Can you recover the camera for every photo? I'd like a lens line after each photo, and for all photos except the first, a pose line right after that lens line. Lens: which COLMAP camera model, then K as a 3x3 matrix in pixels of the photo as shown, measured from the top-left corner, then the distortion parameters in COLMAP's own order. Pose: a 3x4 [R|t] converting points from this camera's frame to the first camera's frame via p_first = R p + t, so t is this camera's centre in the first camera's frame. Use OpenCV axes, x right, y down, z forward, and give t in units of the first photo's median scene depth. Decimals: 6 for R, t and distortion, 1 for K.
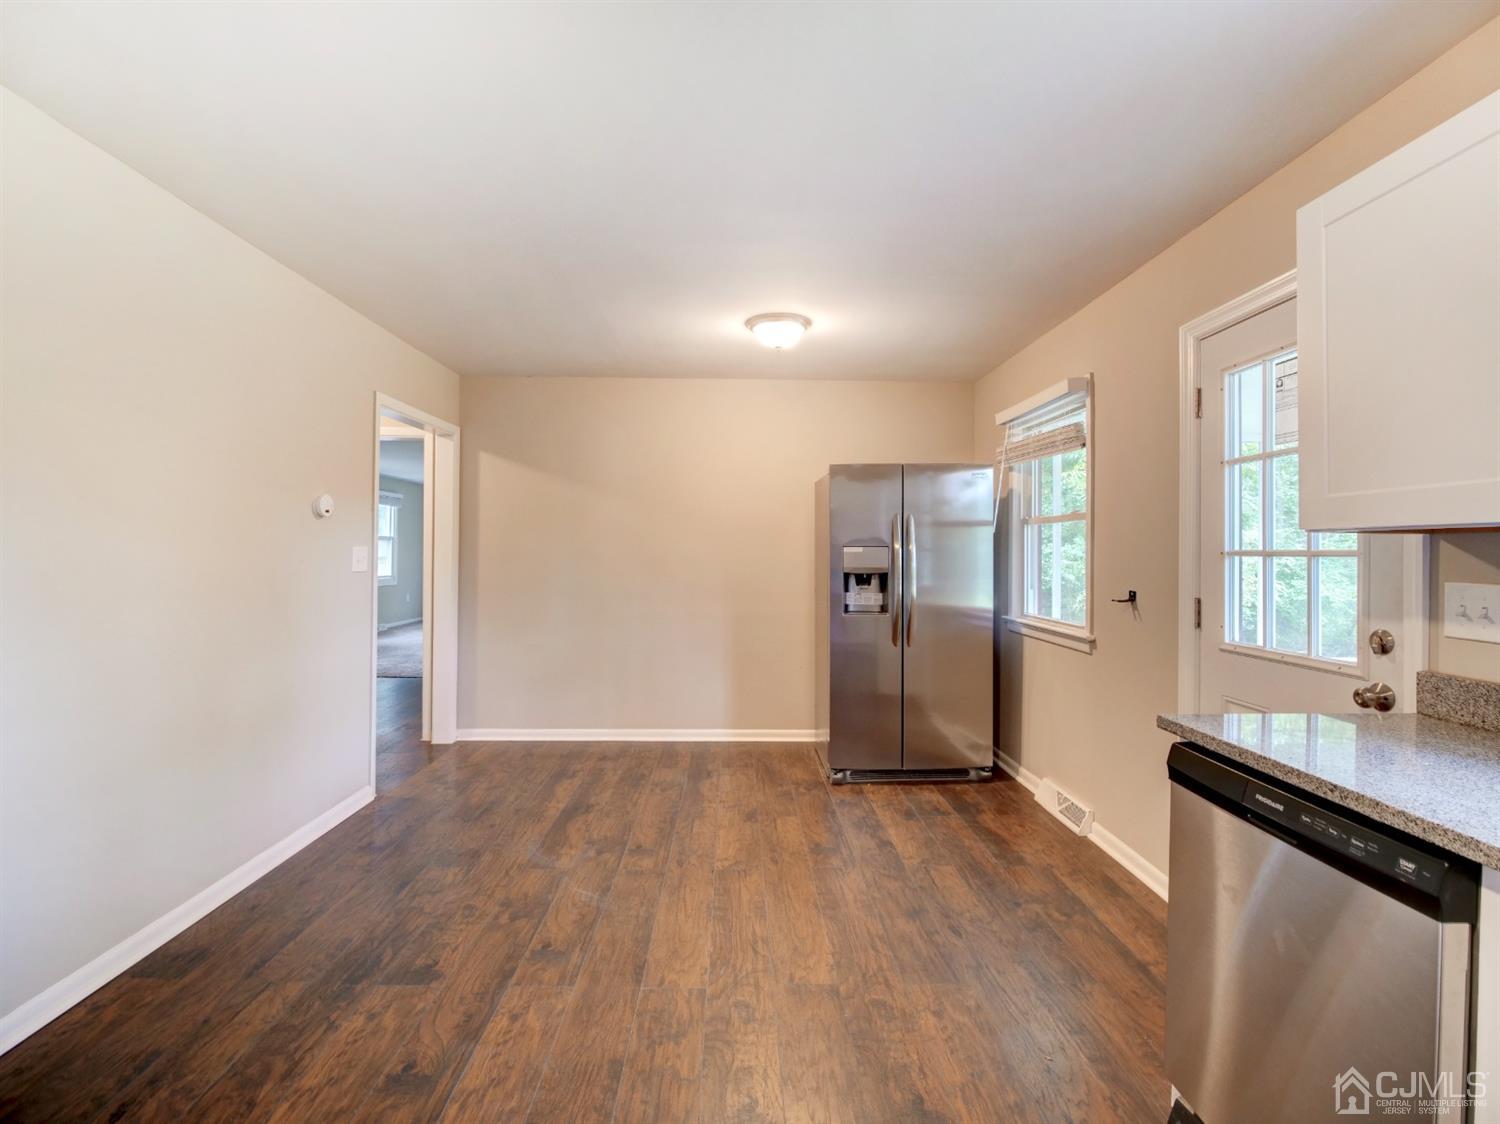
lens RADIAL K [[701.1, 0, 746.2], [0, 701.1, 553.3], [0, 0, 1]] dist [0.001250, -0.000311]
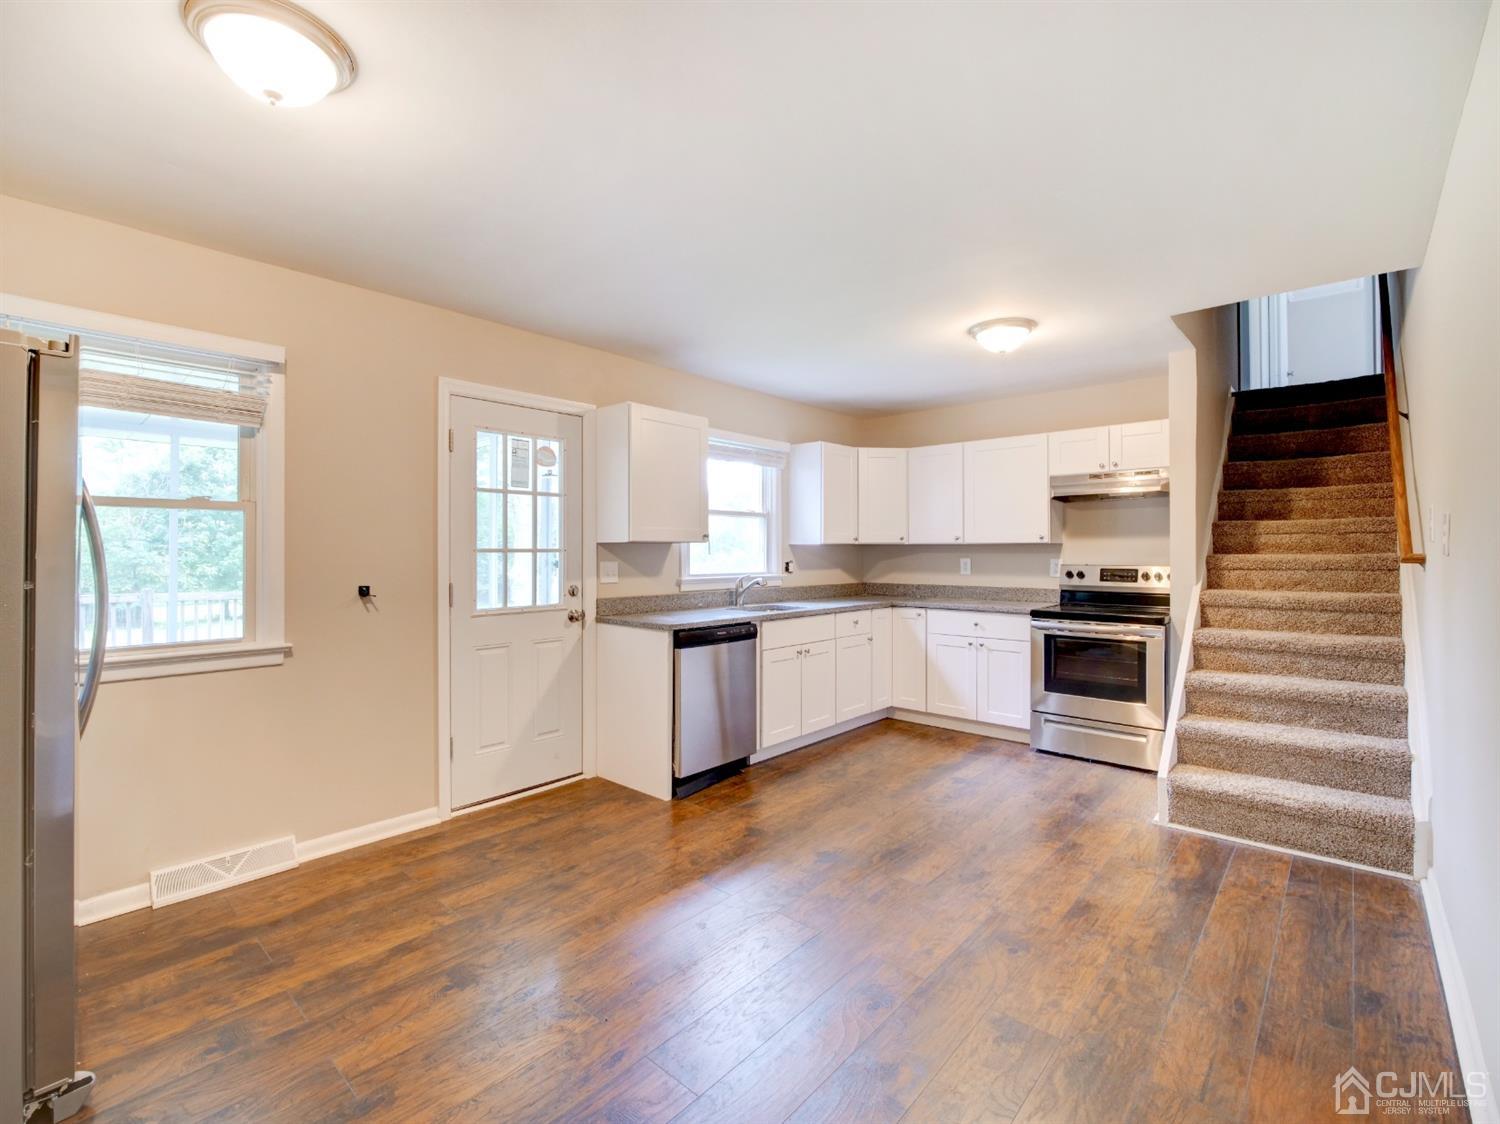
lens RADIAL K [[701.1, 0, 745.6], [0, 701.1, 556.2], [0, 0, 1]] dist [0.001250, -0.000311]
pose [[-0.739210, -0.010539, 0.673393, -0.649412], [-0.001585, 0.999902, 0.013909, -0.008606], [-0.673474, 0.009214, -0.739154, 1.512662]]
